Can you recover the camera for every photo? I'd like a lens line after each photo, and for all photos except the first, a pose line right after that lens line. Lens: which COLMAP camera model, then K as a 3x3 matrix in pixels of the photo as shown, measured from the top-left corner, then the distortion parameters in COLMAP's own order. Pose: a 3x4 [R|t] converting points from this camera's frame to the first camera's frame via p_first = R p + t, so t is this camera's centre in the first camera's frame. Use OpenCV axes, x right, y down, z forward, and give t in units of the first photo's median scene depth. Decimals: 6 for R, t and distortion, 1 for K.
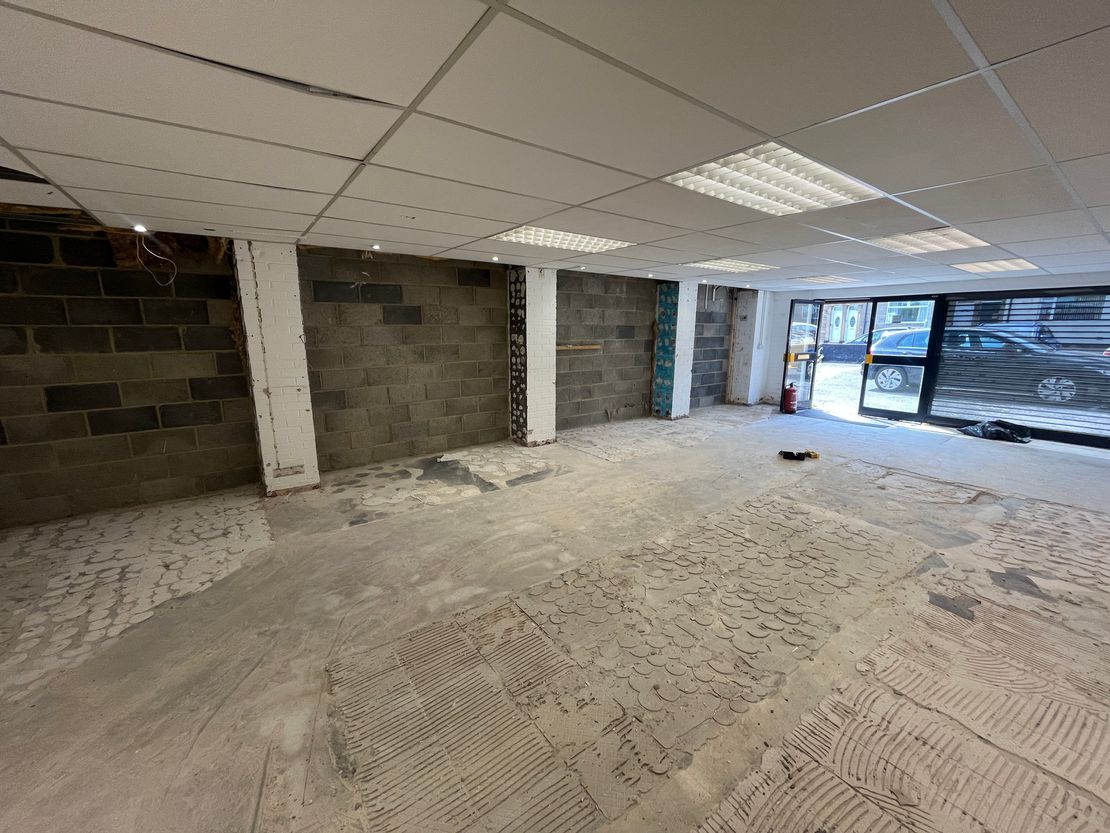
lens RADIAL K [[445.1, 0, 554.8], [0, 445.1, 414.7], [0, 0, 1]] dist [-0.002372, 0.000233]
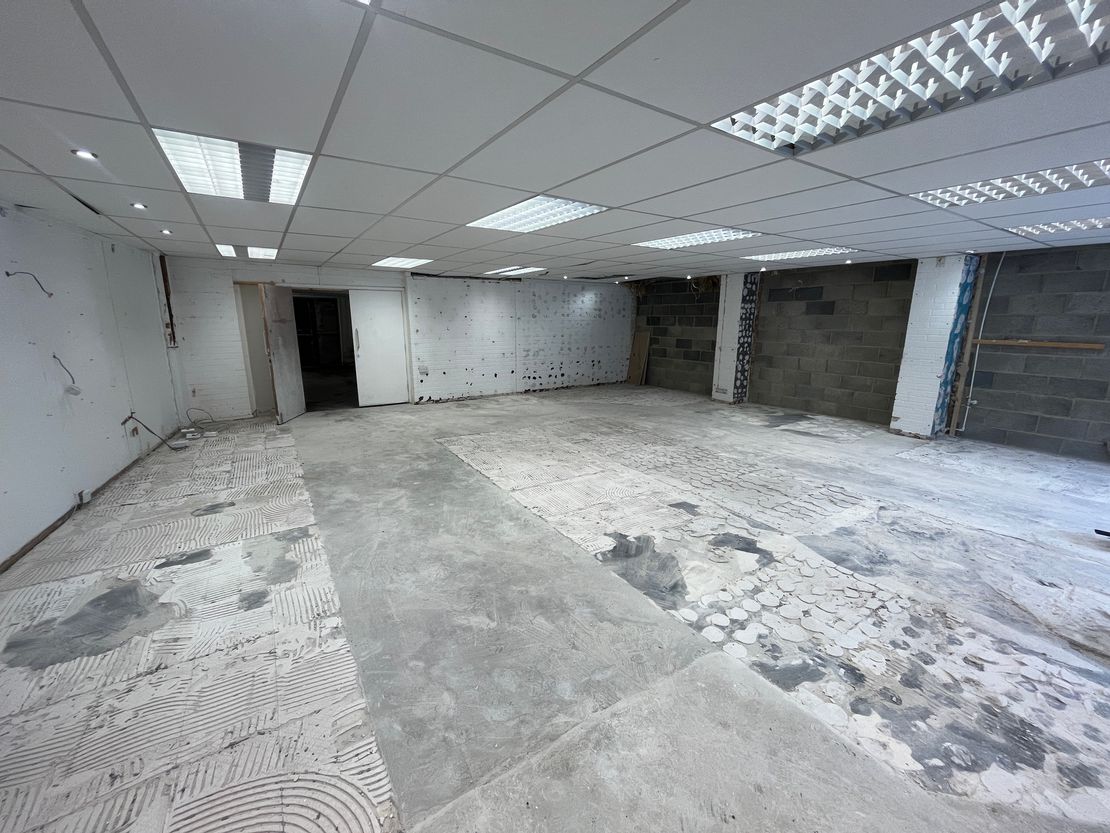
lens RADIAL K [[445.1, 0, 555.5], [0, 445.1, 413.5], [0, 0, 1]] dist [-0.002372, 0.000233]
pose [[-0.044836, 0.212003, -0.976240, 1.354843], [-0.197129, 0.956131, 0.216690, -0.057035], [0.979352, 0.202161, -0.001077, 0.311970]]
